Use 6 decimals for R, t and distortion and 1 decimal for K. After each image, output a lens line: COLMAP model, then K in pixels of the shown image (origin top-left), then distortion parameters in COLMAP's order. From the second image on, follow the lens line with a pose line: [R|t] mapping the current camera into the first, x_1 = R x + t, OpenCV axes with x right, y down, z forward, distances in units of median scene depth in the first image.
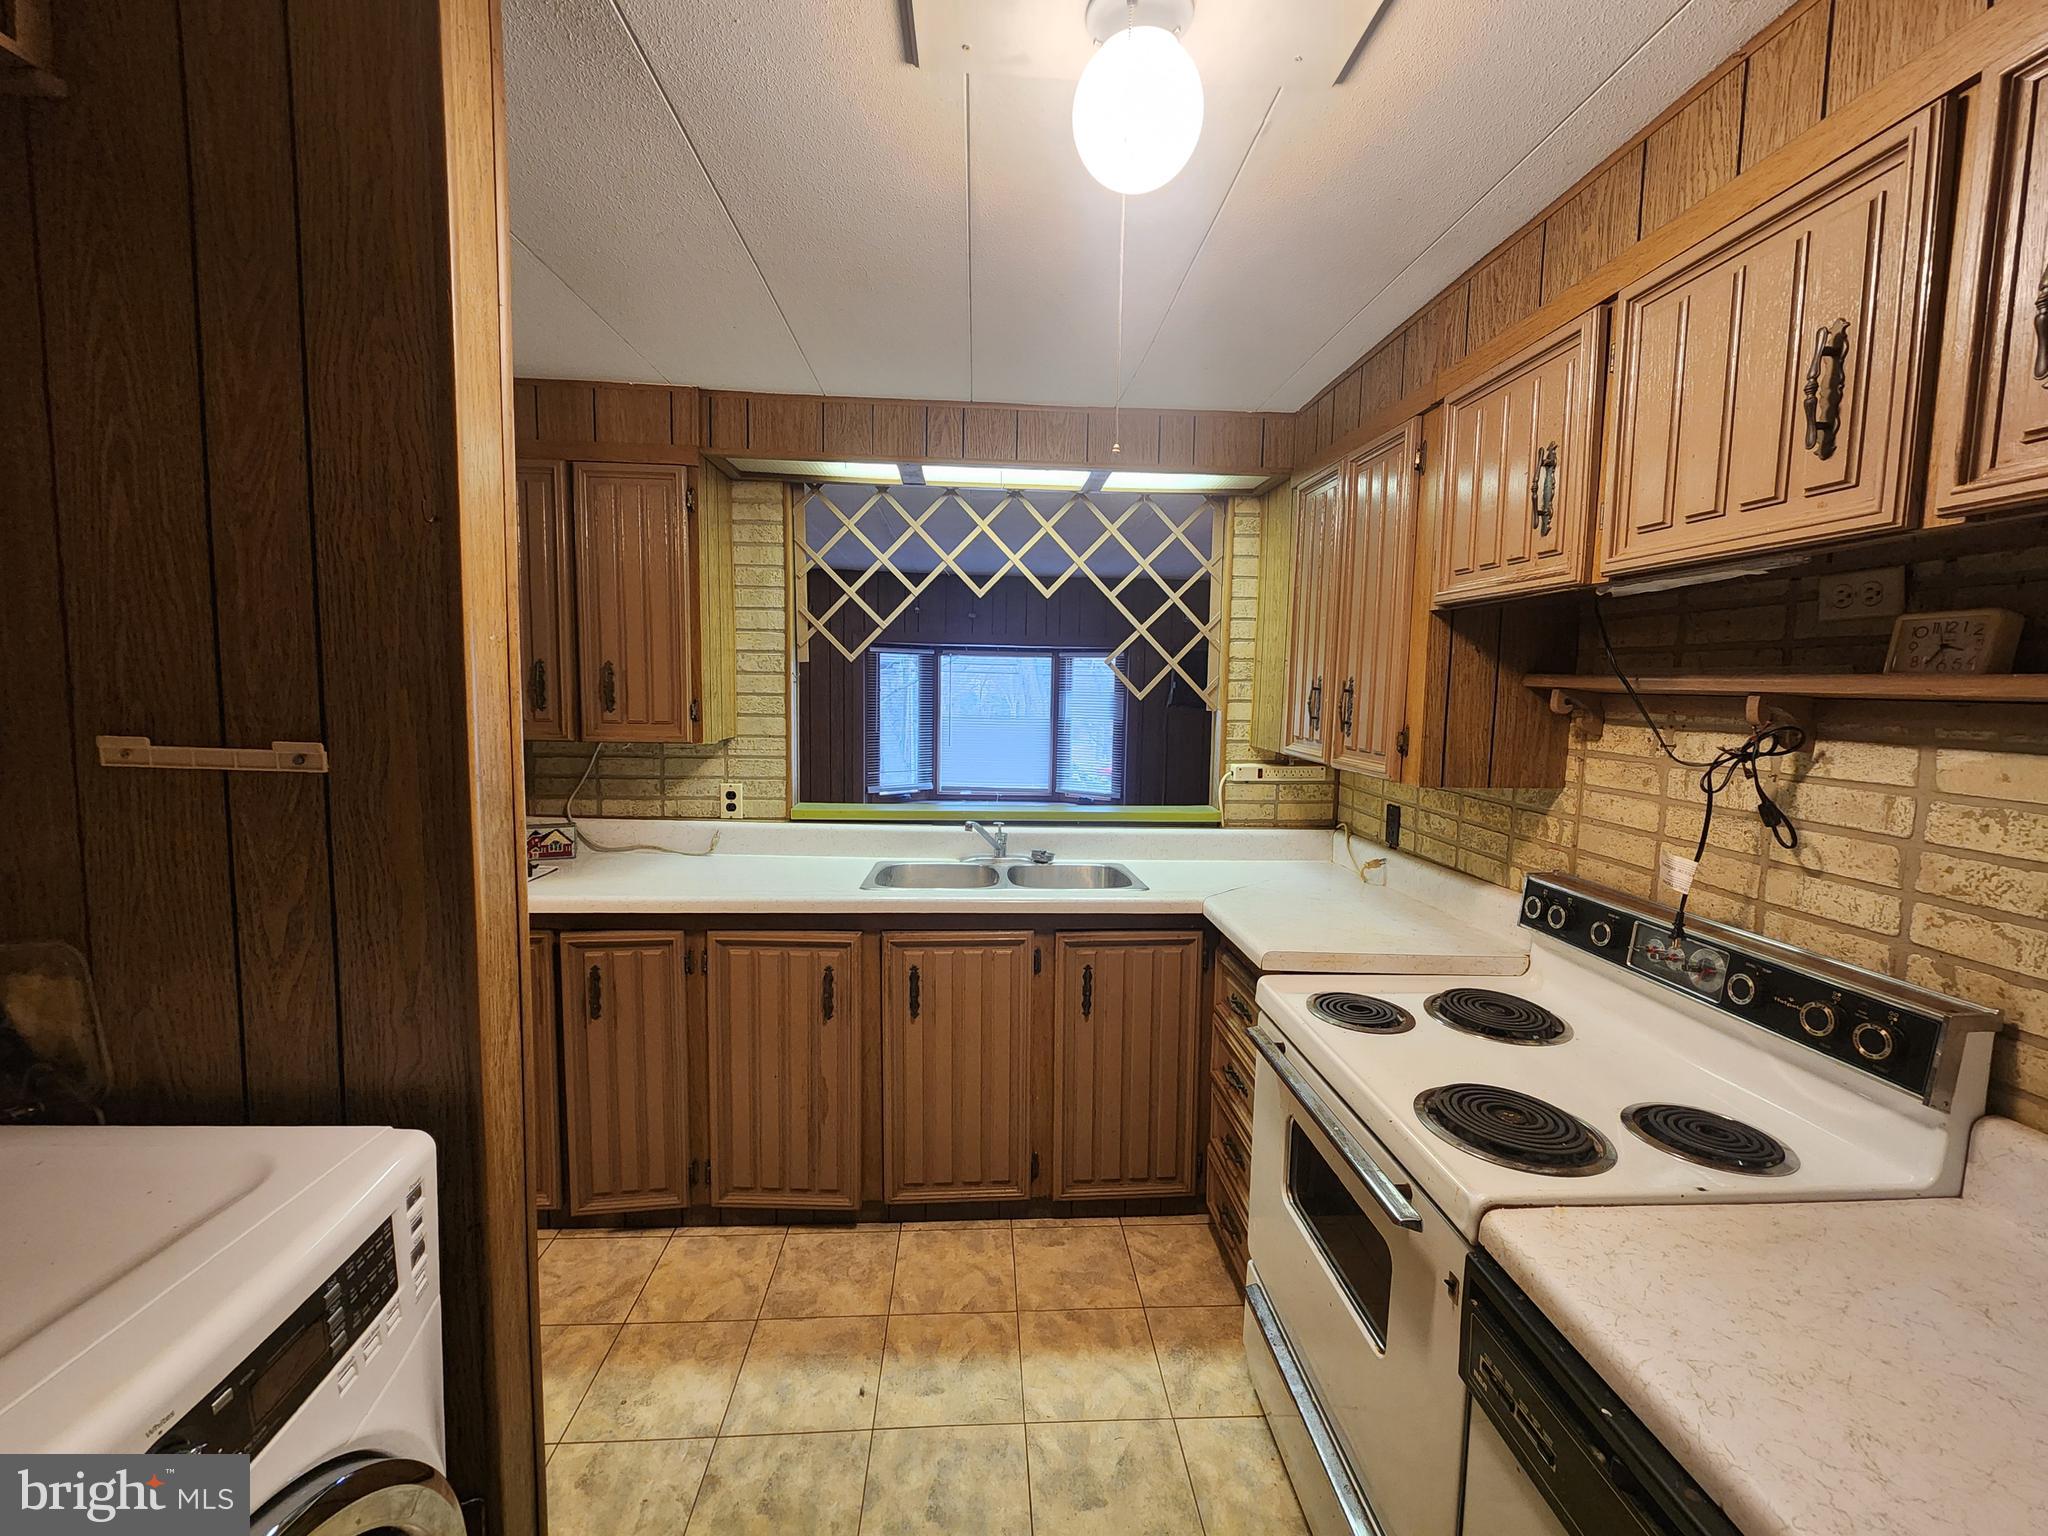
lens RADIAL K [[833.2, 0, 1029.7], [0, 833.2, 749.2], [0, 0, 1]] dist [0.002221, -0.002508]
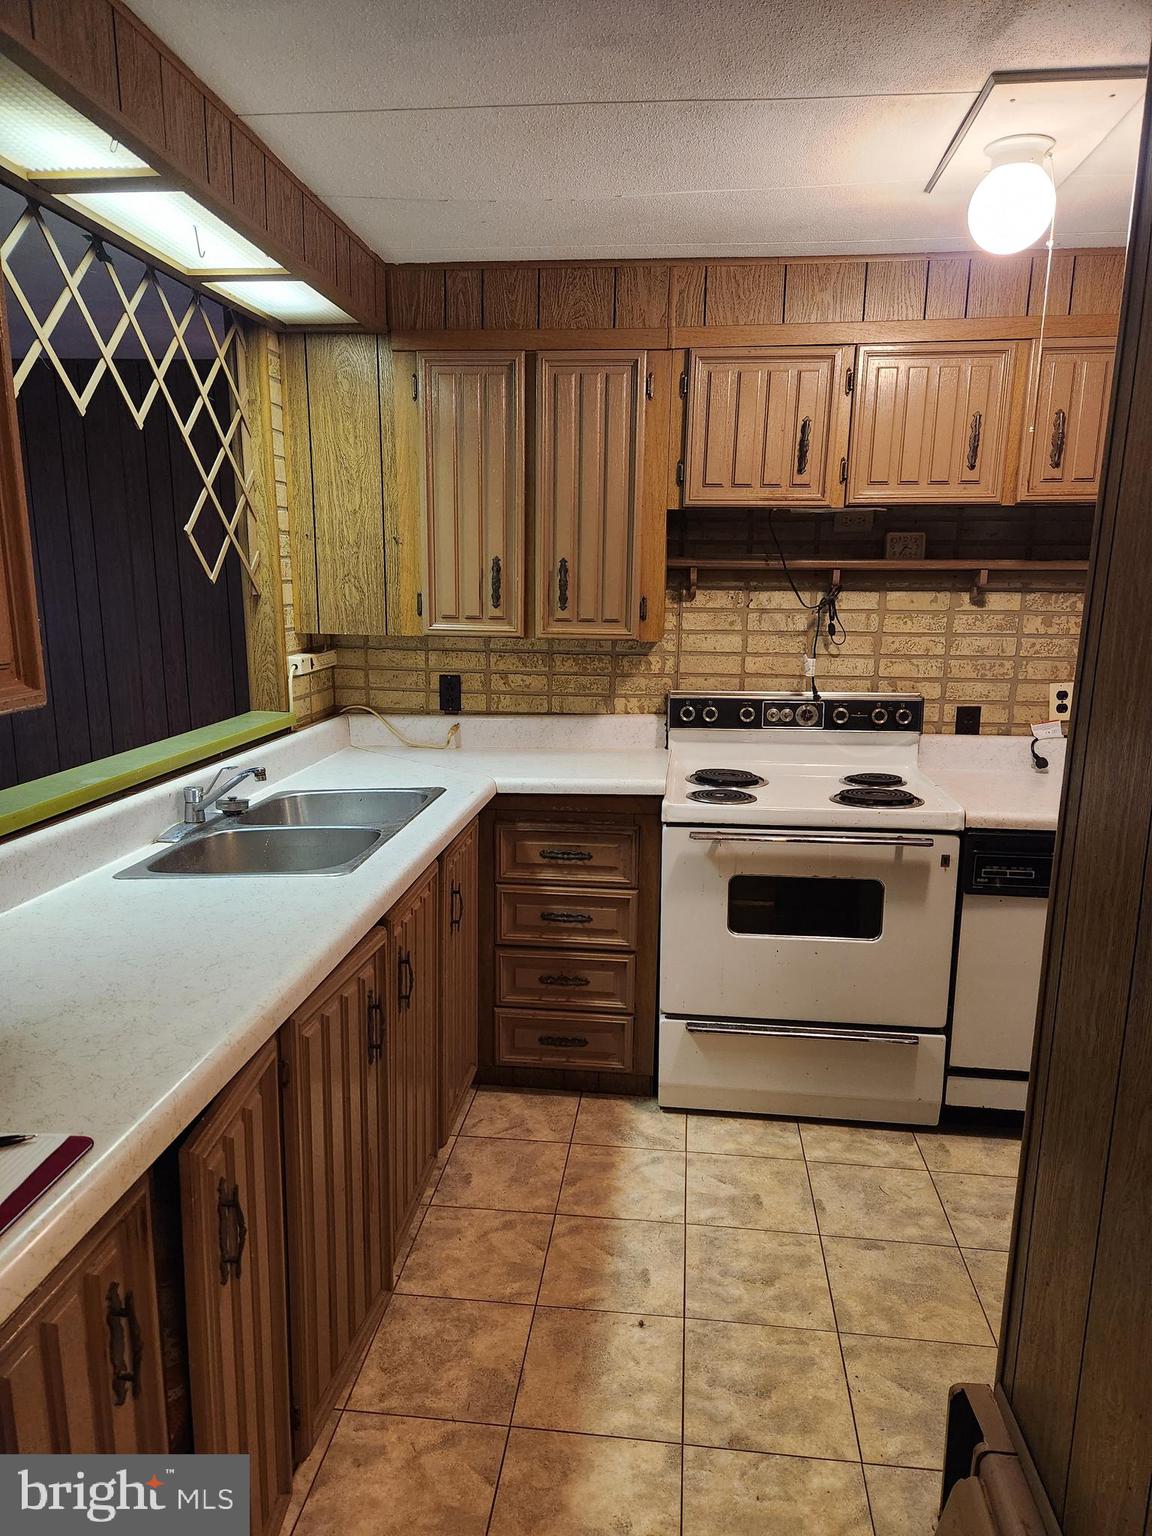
lens RADIAL K [[1022.5, 0, 578.5], [0, 1022.5, 779.7], [0, 0, 1]] dist [0.076841, -0.065204]
pose [[0.177330, -0.216467, 0.960050, -1.418626], [0.074393, 0.975668, 0.206248, -0.105974], [-0.981336, 0.034847, 0.189118, 0.952100]]
